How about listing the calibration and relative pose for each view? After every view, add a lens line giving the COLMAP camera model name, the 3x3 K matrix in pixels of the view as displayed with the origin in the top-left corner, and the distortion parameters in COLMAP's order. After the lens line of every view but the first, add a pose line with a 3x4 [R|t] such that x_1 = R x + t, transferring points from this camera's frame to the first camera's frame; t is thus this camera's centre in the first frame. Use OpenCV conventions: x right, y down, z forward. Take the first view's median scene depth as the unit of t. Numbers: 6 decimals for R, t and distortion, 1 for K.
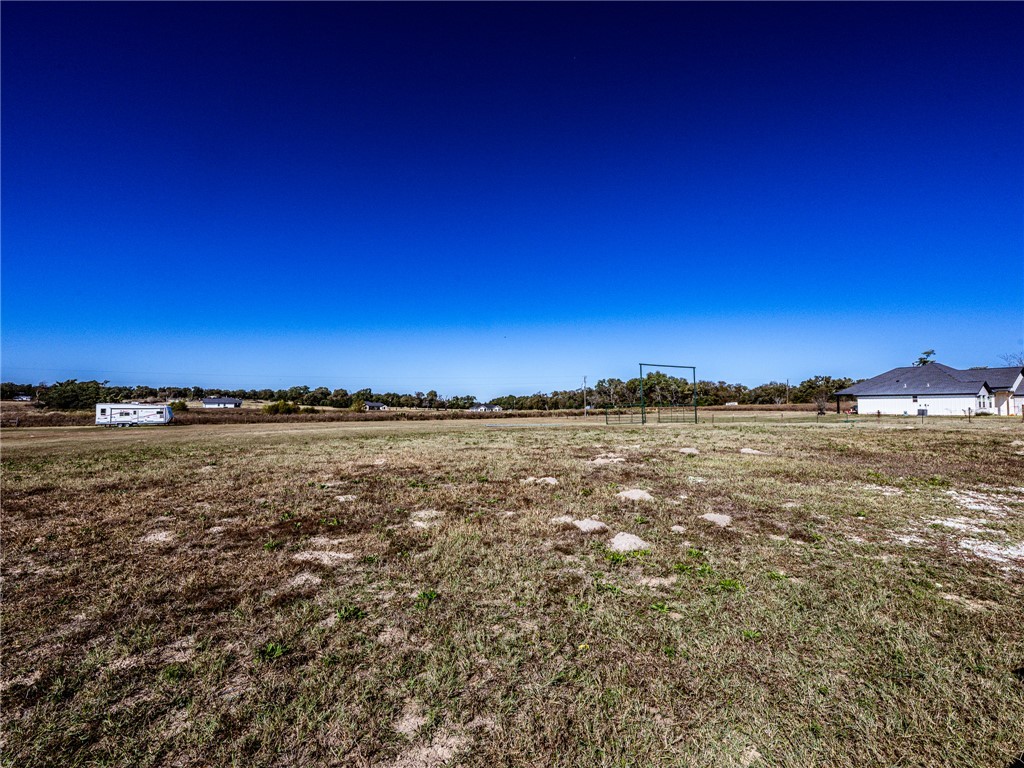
lens RADIAL K [[456.9, 0, 508.9], [0, 456.9, 382.9], [0, 0, 1]] dist [-0.000185, 0.000223]
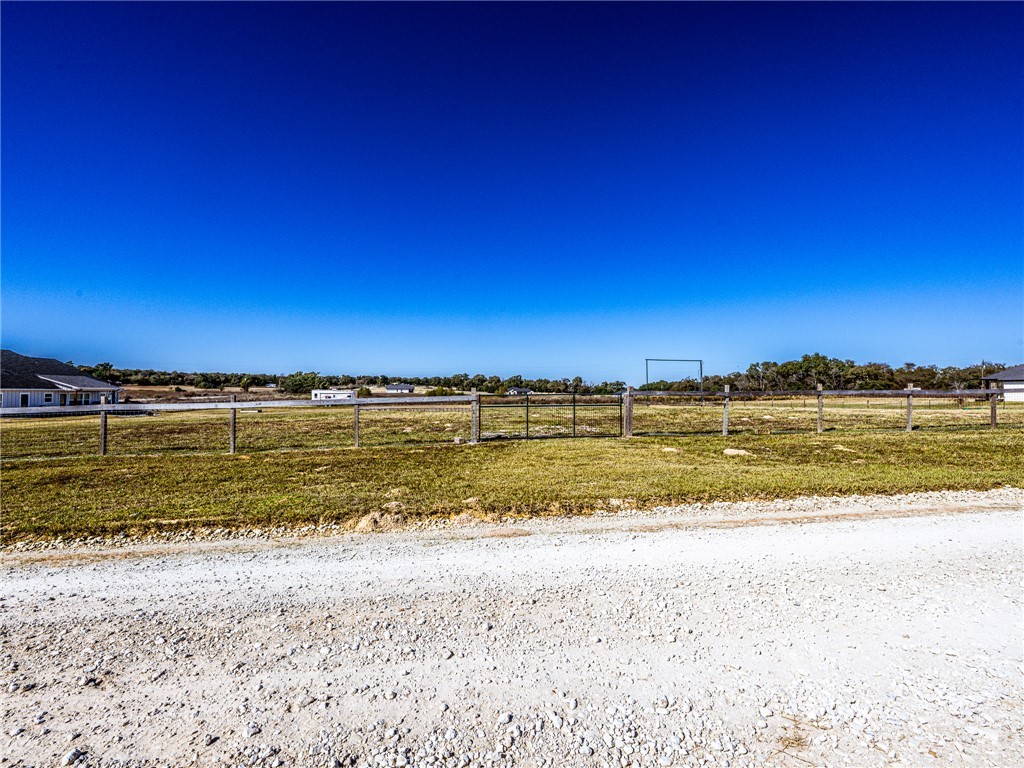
lens RADIAL K [[456.9, 0, 510.2], [0, 456.9, 382.6], [0, 0, 1]] dist [-0.000185, 0.000223]
pose [[0.944792, -0.005558, -0.327623, 0.059332], [0.015776, 0.999468, 0.028538, -0.003308], [0.327290, -0.032131, 0.944377, -0.057406]]
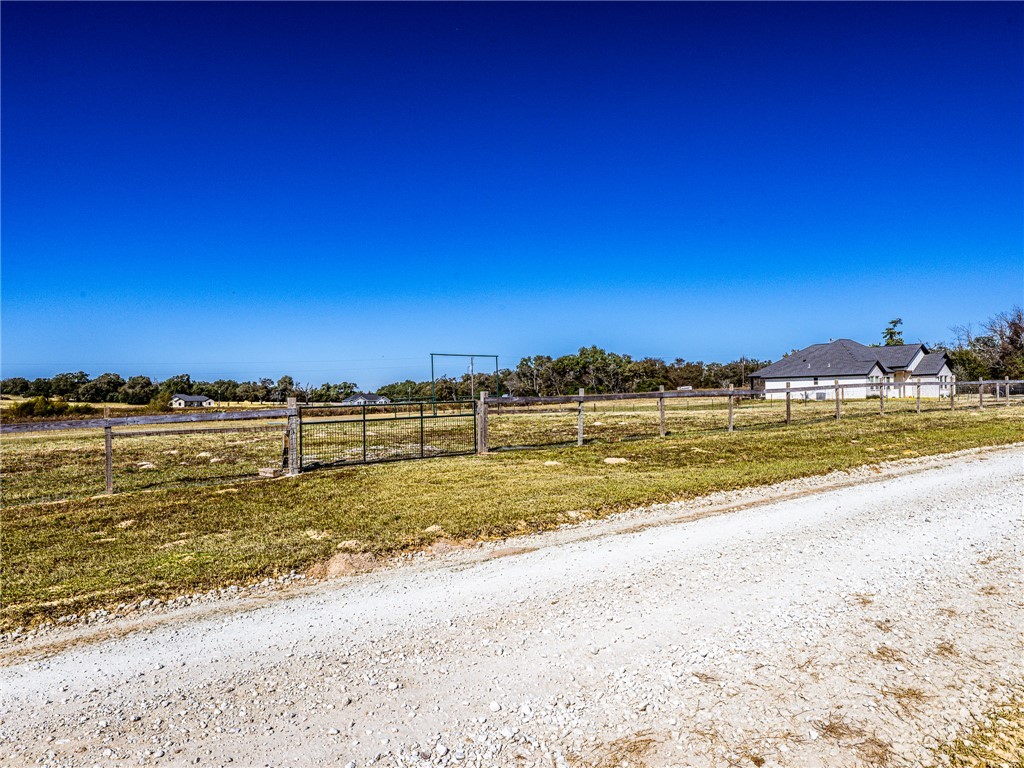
lens RADIAL K [[671.6, 0, 515.7], [0, 671.6, 384.8], [0, 0, 1]] dist [0.001585, -0.001810]
pose [[0.988579, -0.018175, 0.149605, 0.042850], [0.012843, 0.999250, 0.036531, -0.004503], [-0.150156, -0.034192, 0.988071, -0.070863]]
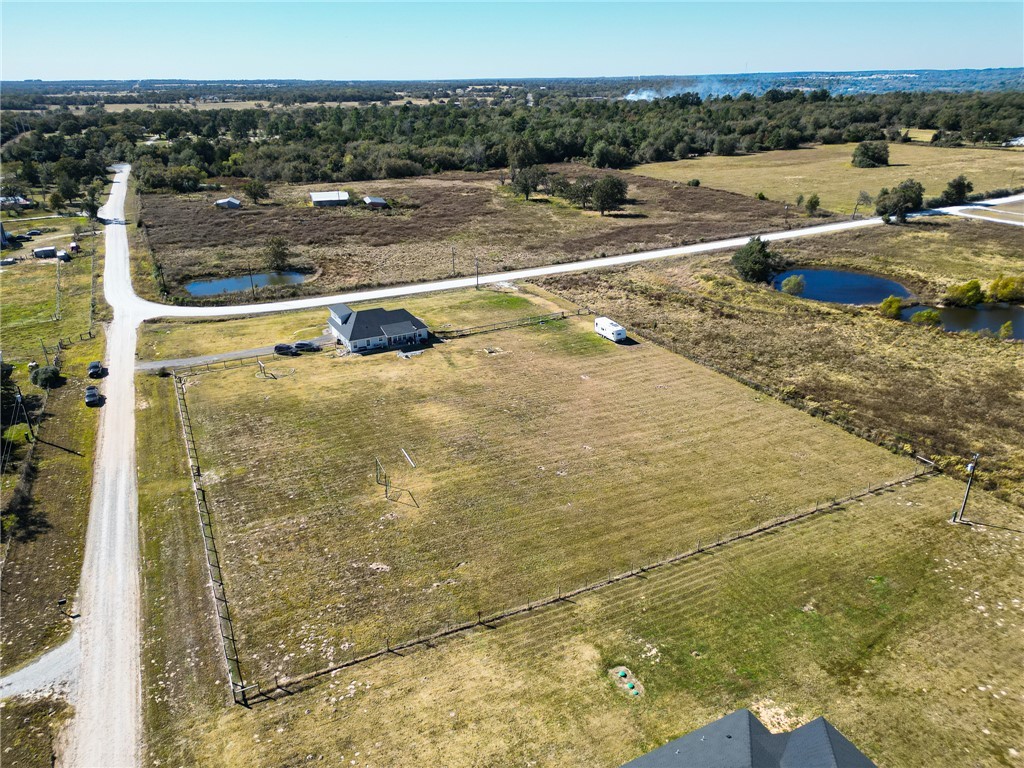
lens RADIAL K [[716.5, 0, 512.0], [0, 716.5, 387.9], [0, 0, 1]] dist [0.078405, -0.075889]
pose [[-0.000246, 0.391262, -0.920279, 0.559056], [0.067875, 0.918163, 0.390345, -0.276913], [0.997694, -0.062368, -0.026782, 0.300727]]
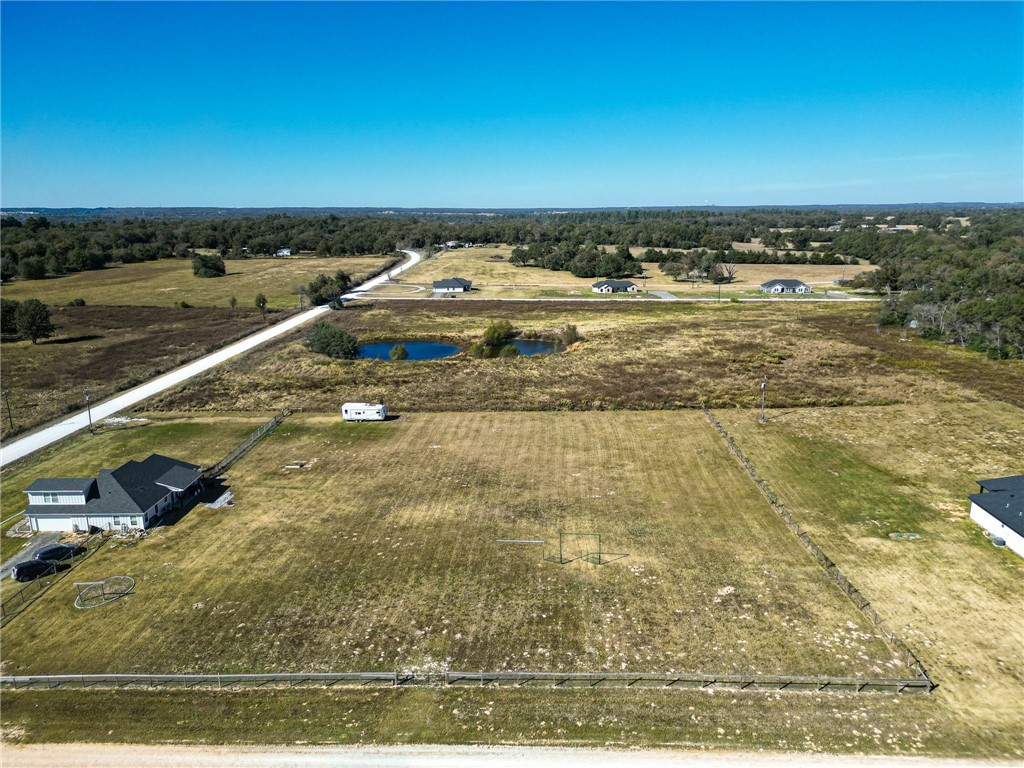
lens RADIAL K [[716.5, 0, 513.0], [0, 716.5, 387.9], [0, 0, 1]] dist [0.078405, -0.075889]
pose [[0.872225, 0.108765, -0.476858, 0.248676], [0.038822, 0.956490, 0.289172, -0.251013], [0.487561, -0.270735, 0.830052, -0.233004]]
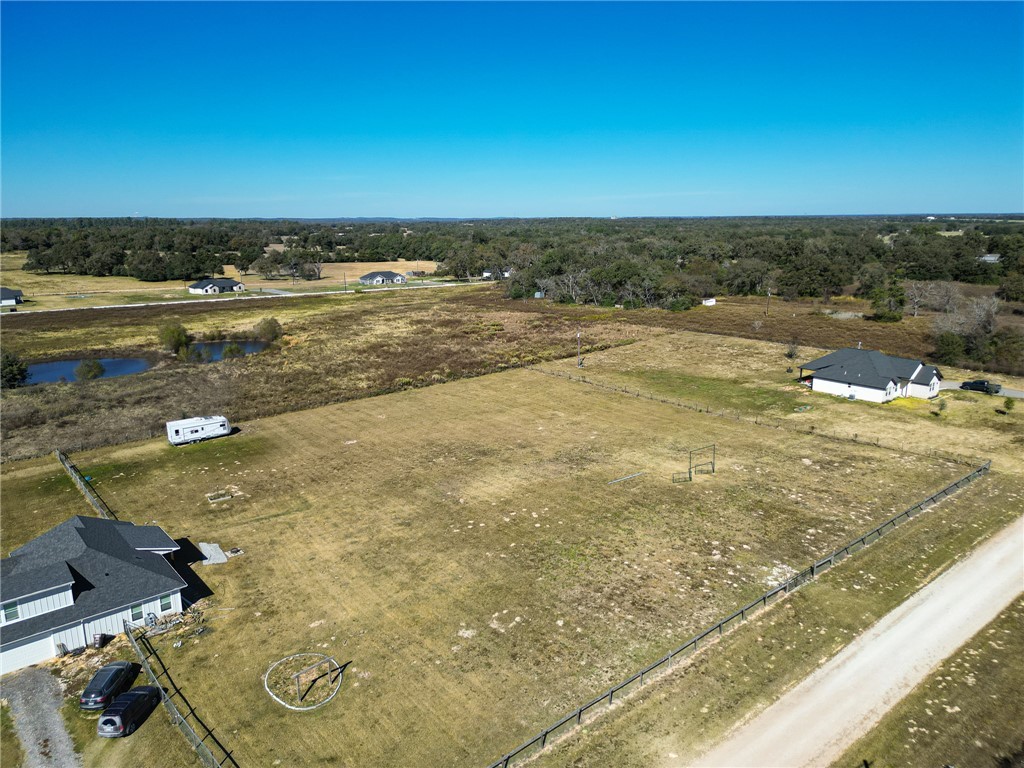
lens RADIAL K [[716.5, 0, 516.7], [0, 716.5, 392.1], [0, 0, 1]] dist [0.078405, -0.075889]
pose [[0.976298, -0.063250, 0.206983, -0.181614], [0.000130, 0.956516, 0.291680, -0.203064], [-0.216432, -0.284740, 0.933852, -0.280750]]
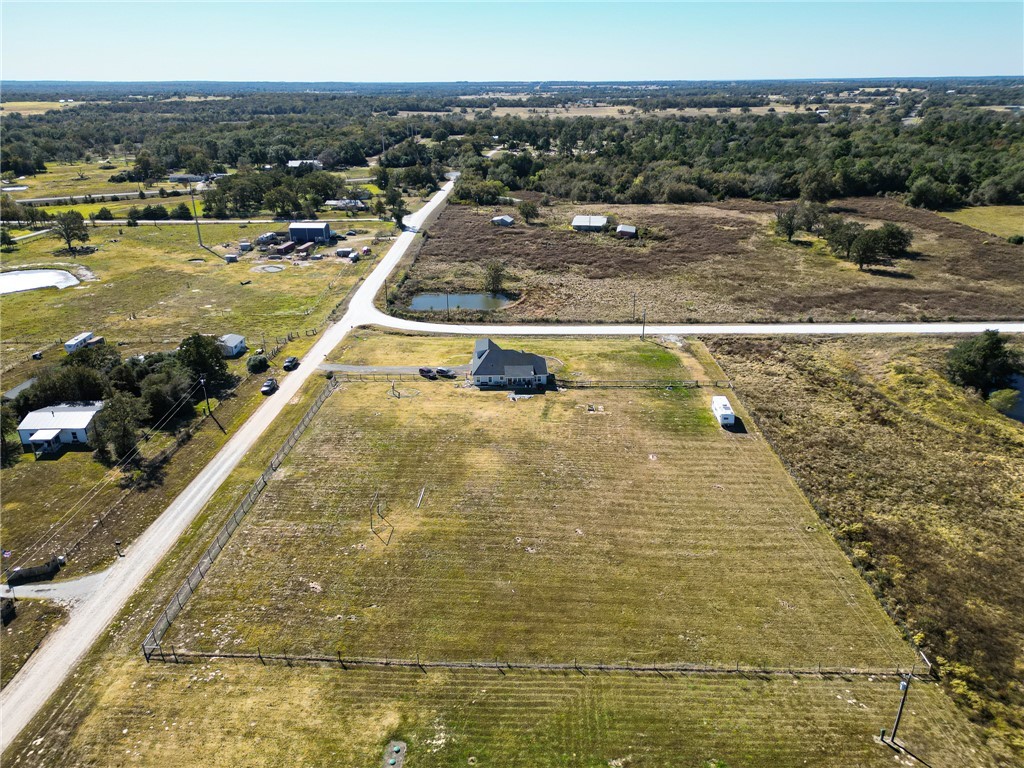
lens RADIAL K [[716.5, 0, 509.8], [0, 716.5, 389.5], [0, 0, 1]] dist [0.078405, -0.075889]
pose [[-0.469073, 0.347122, -0.812082, 0.508153], [0.054091, 0.929085, 0.365890, -0.339105], [0.881501, 0.127703, -0.454585, 0.578699]]
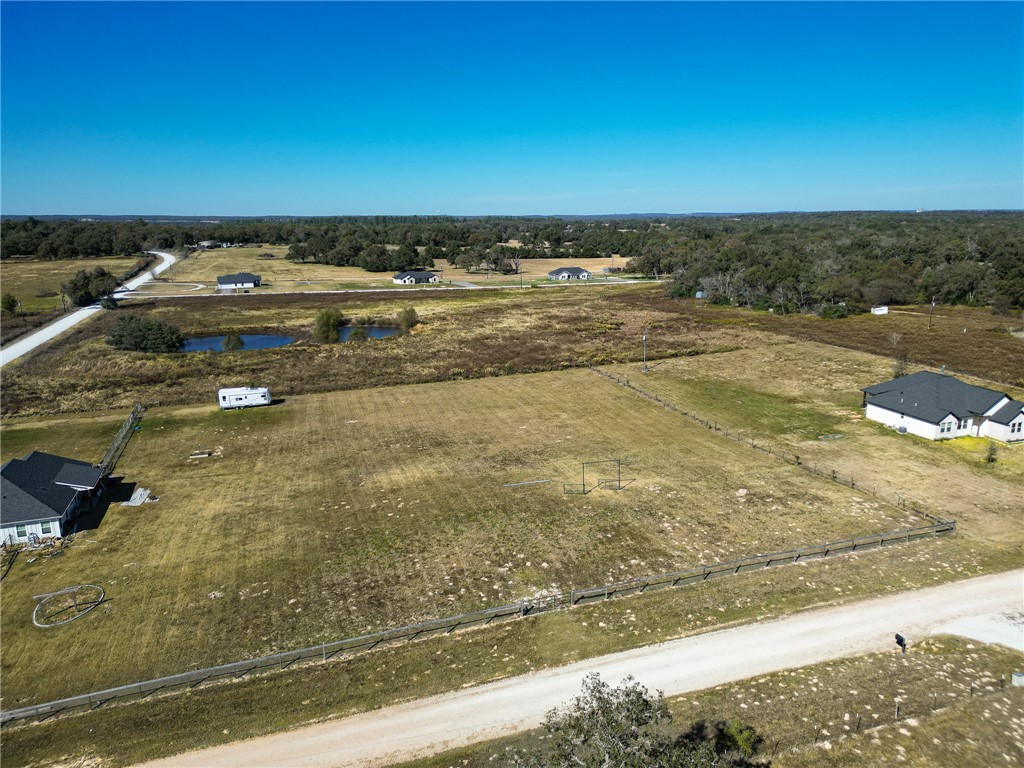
lens RADIAL K [[716.5, 0, 514.4], [0, 716.5, 391.0], [0, 0, 1]] dist [0.078405, -0.075889]
pose [[0.988362, 0.022741, -0.150412, 0.075976], [0.022351, 0.956323, 0.291458, -0.202581], [0.150470, -0.291428, 0.944684, -0.292564]]
